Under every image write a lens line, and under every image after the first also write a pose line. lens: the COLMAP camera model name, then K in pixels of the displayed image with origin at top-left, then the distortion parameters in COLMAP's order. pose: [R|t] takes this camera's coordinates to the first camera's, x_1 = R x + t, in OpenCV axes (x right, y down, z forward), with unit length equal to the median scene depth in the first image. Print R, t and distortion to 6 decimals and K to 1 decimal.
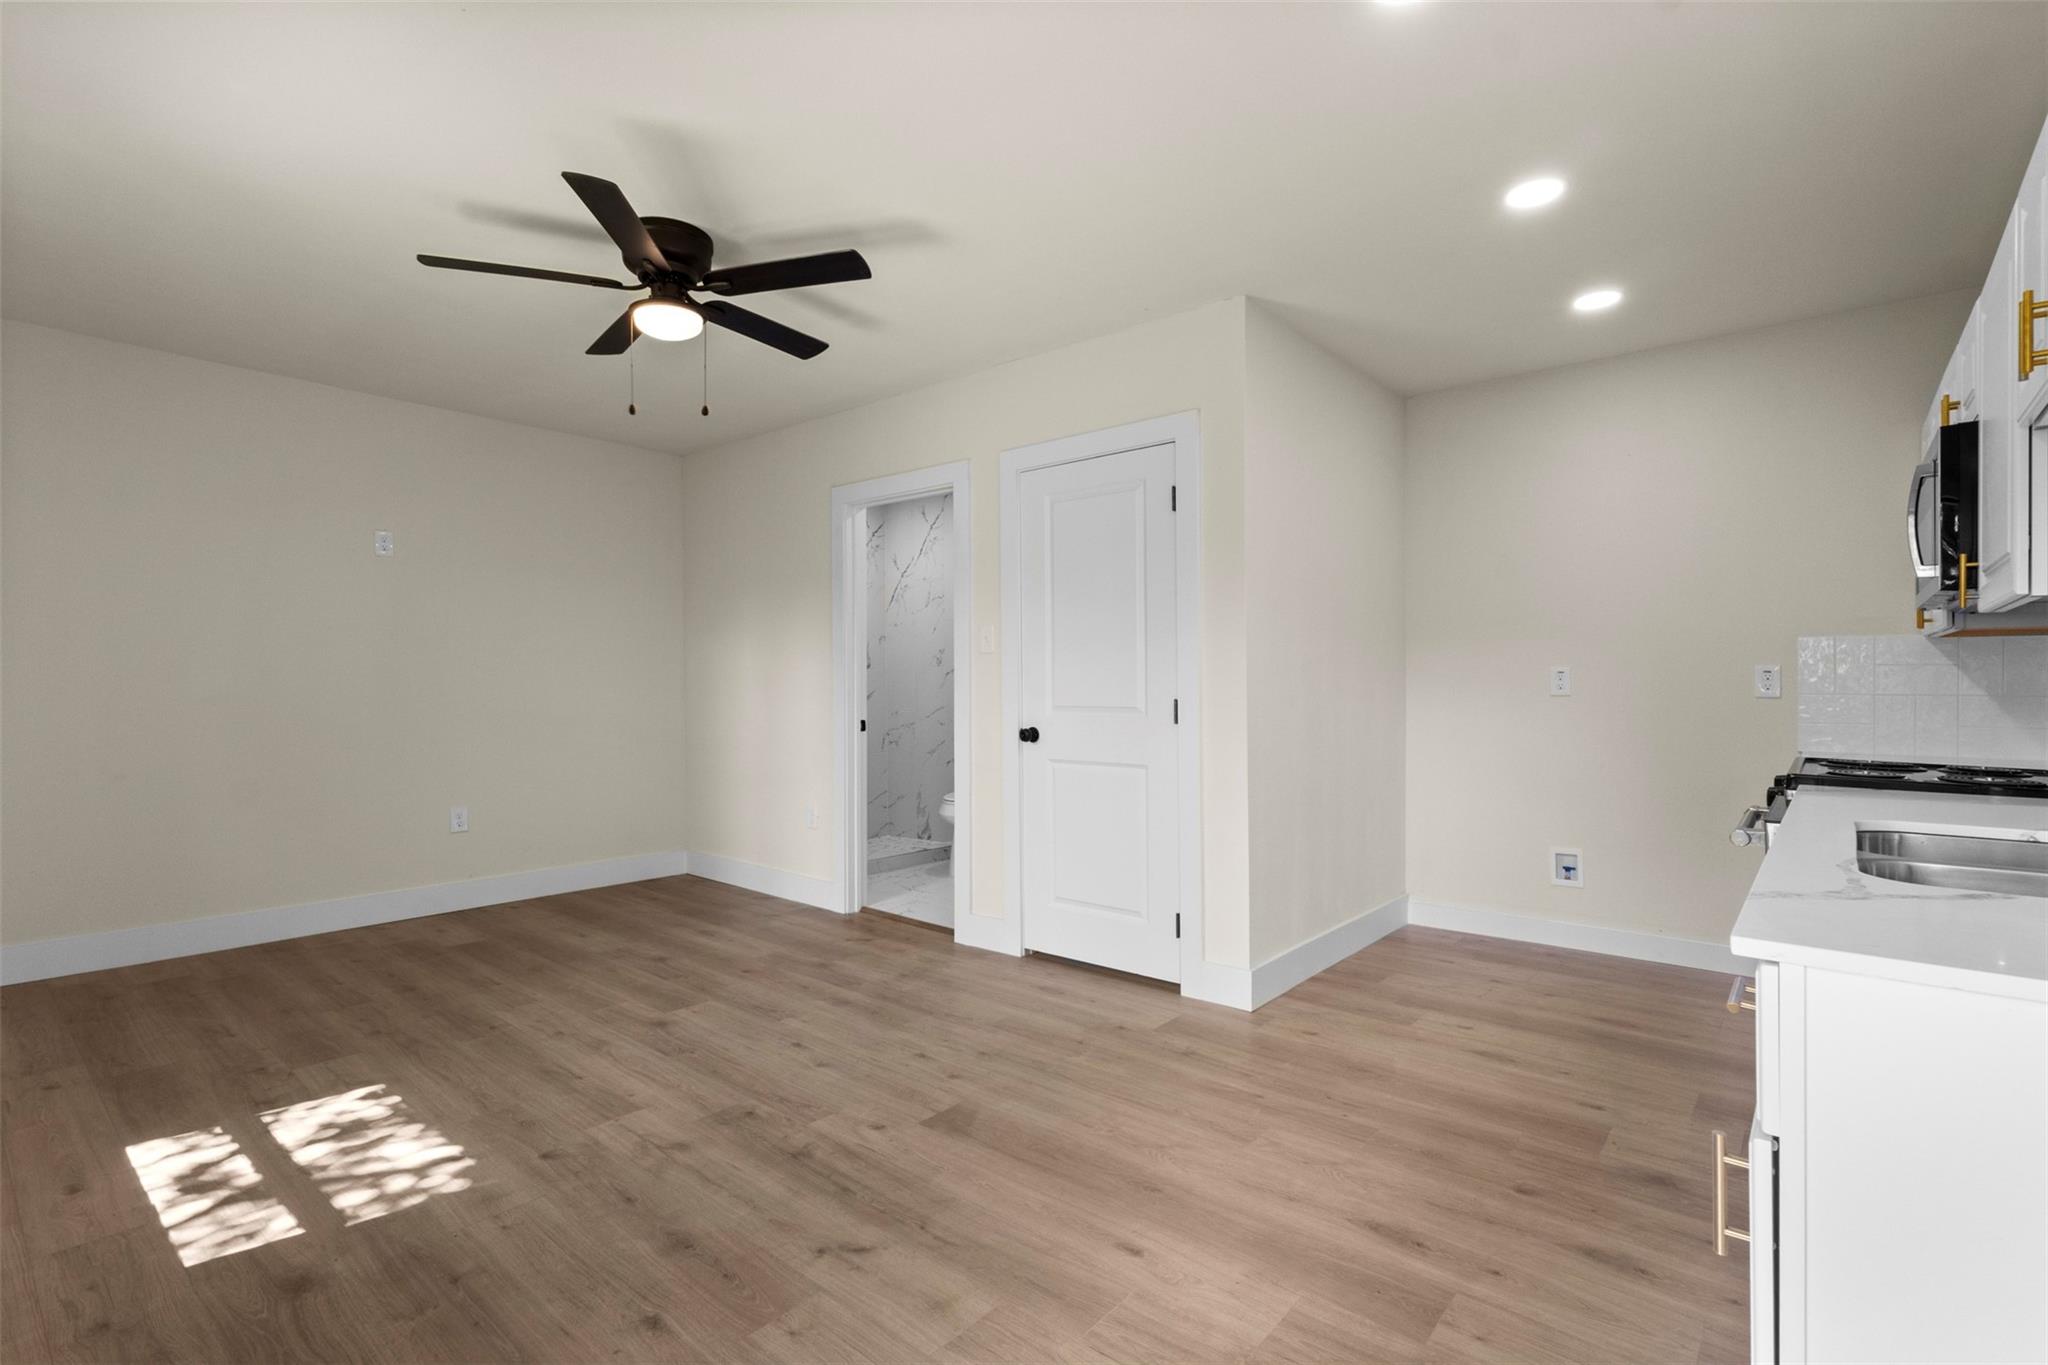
lens RADIAL K [[940.8, 0, 1027.0], [0, 940.8, 682.2], [0, 0, 1]] dist [-0.001519, 0.000376]
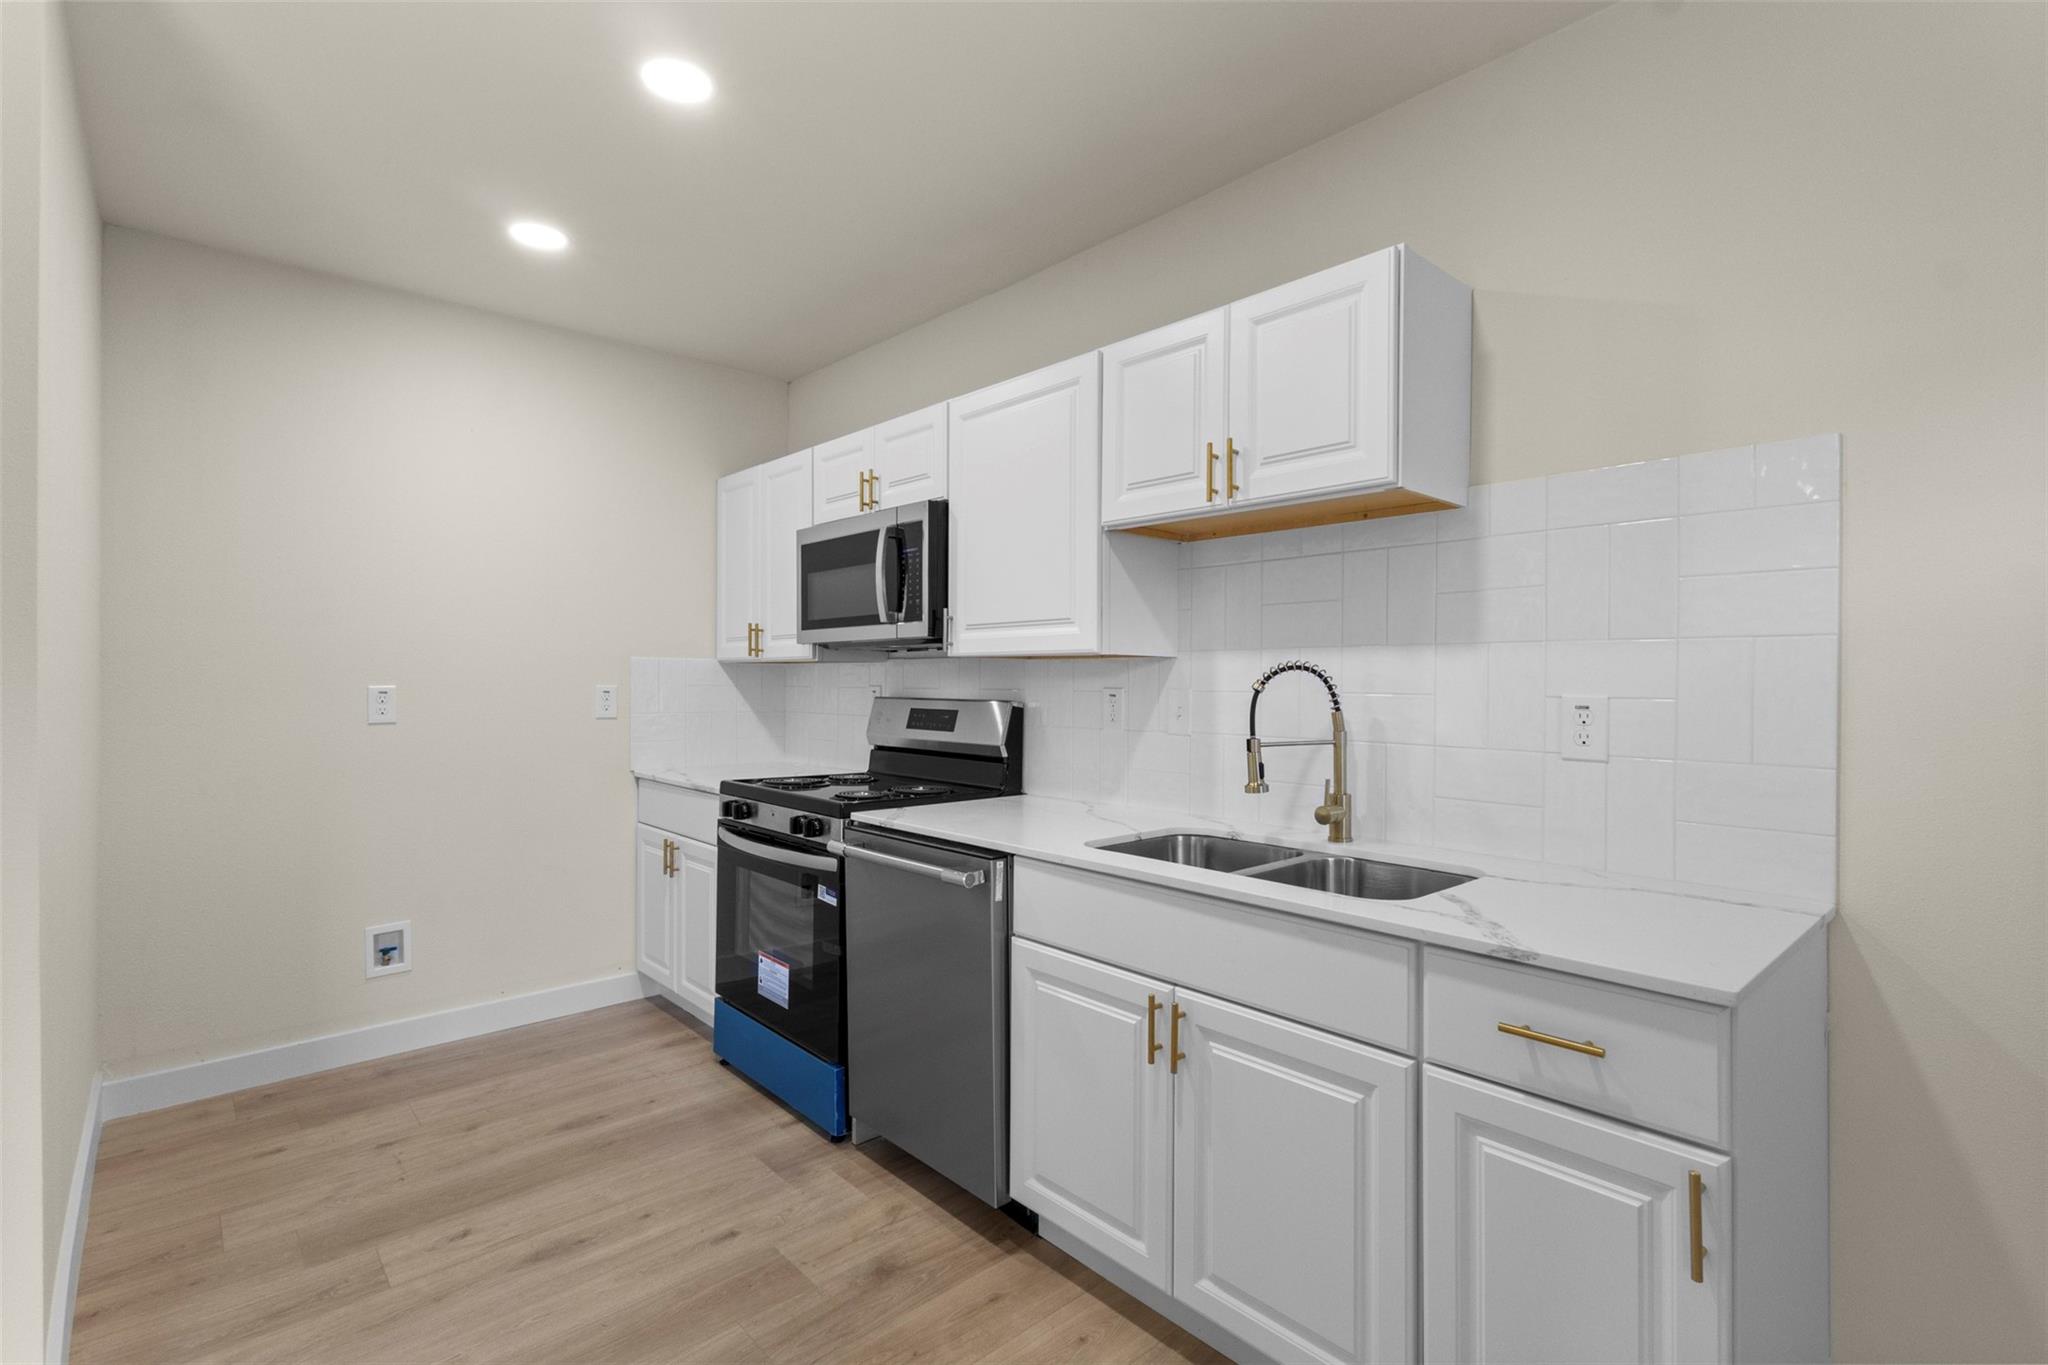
lens RADIAL K [[940.8, 0, 1027.0], [0, 940.8, 682.2], [0, 0, 1]] dist [-0.001519, 0.000376]
pose [[0.126217, -0.006269, 0.991983, -0.153134], [-0.003567, 0.999971, 0.006774, -0.035104], [-0.991996, -0.004394, 0.126191, 0.543898]]
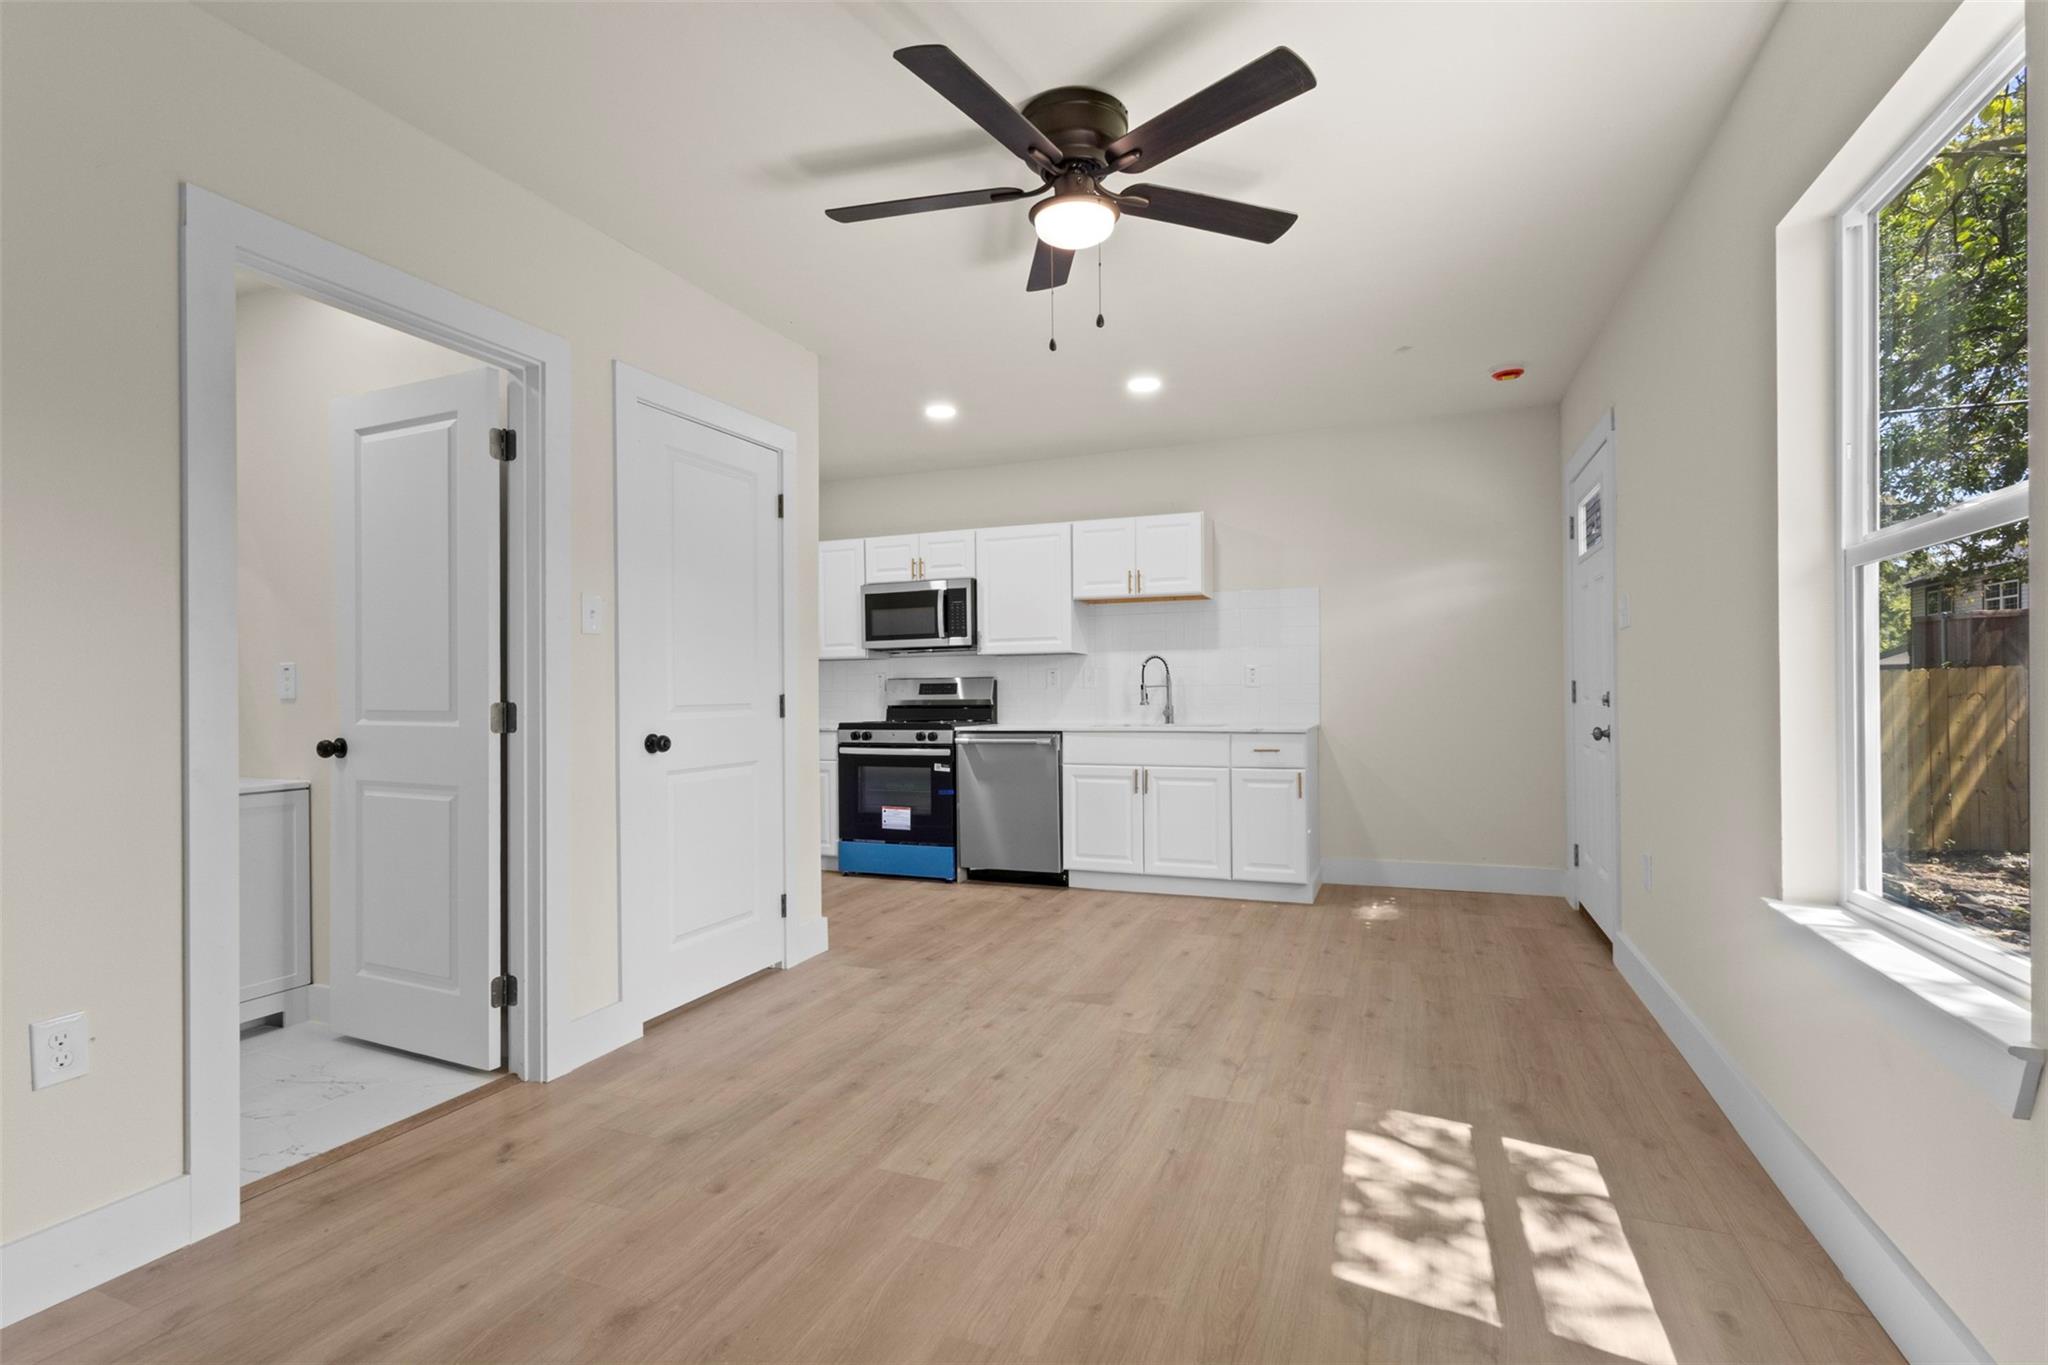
lens RADIAL K [[940.8, 0, 1027.0], [0, 940.8, 682.2], [0, 0, 1]] dist [-0.001519, 0.000376]
pose [[-0.304253, 0.009614, 0.952543, -1.092374], [0.009271, 0.999932, -0.007130, 0.017260], [-0.952546, 0.006662, -0.304321, 1.225882]]
